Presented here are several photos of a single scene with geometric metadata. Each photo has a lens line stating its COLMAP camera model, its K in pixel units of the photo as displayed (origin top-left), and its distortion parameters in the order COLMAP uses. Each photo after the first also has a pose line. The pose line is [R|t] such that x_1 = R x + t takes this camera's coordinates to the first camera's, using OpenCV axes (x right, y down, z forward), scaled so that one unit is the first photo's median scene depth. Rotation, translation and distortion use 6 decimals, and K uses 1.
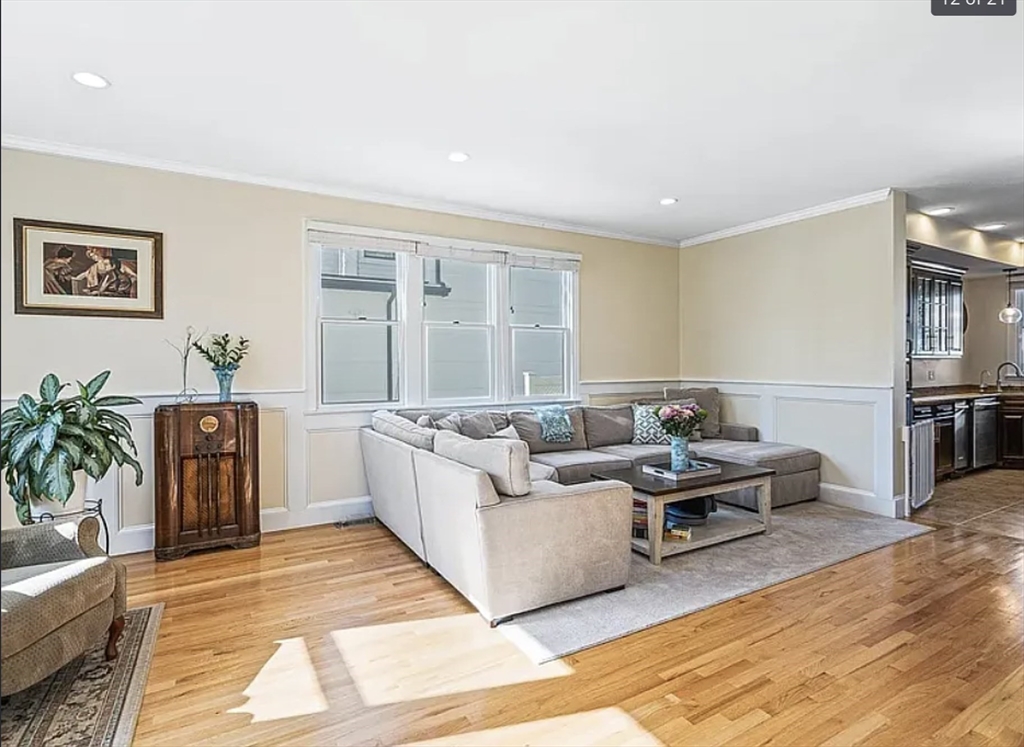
lens RADIAL K [[522.1, 0, 514.1], [0, 522.1, 368.6], [0, 0, 1]] dist [0.000440, 0.000295]
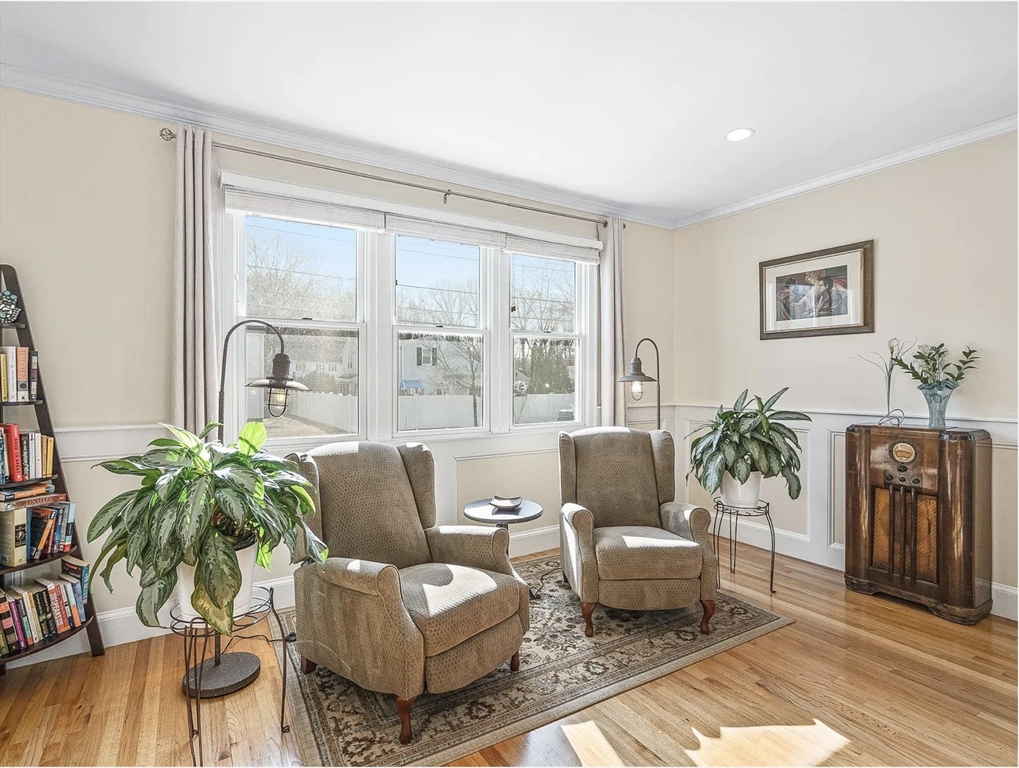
lens RADIAL K [[529.2, 0, 510.5], [0, 529.2, 382.5], [0, 0, 1]] dist [0.005837, 0.001057]
pose [[0.028619, 0.009788, -0.999542, 0.261900], [-0.008694, 0.999917, 0.009542, -0.009943], [0.999553, 0.008417, 0.028702, 0.341803]]
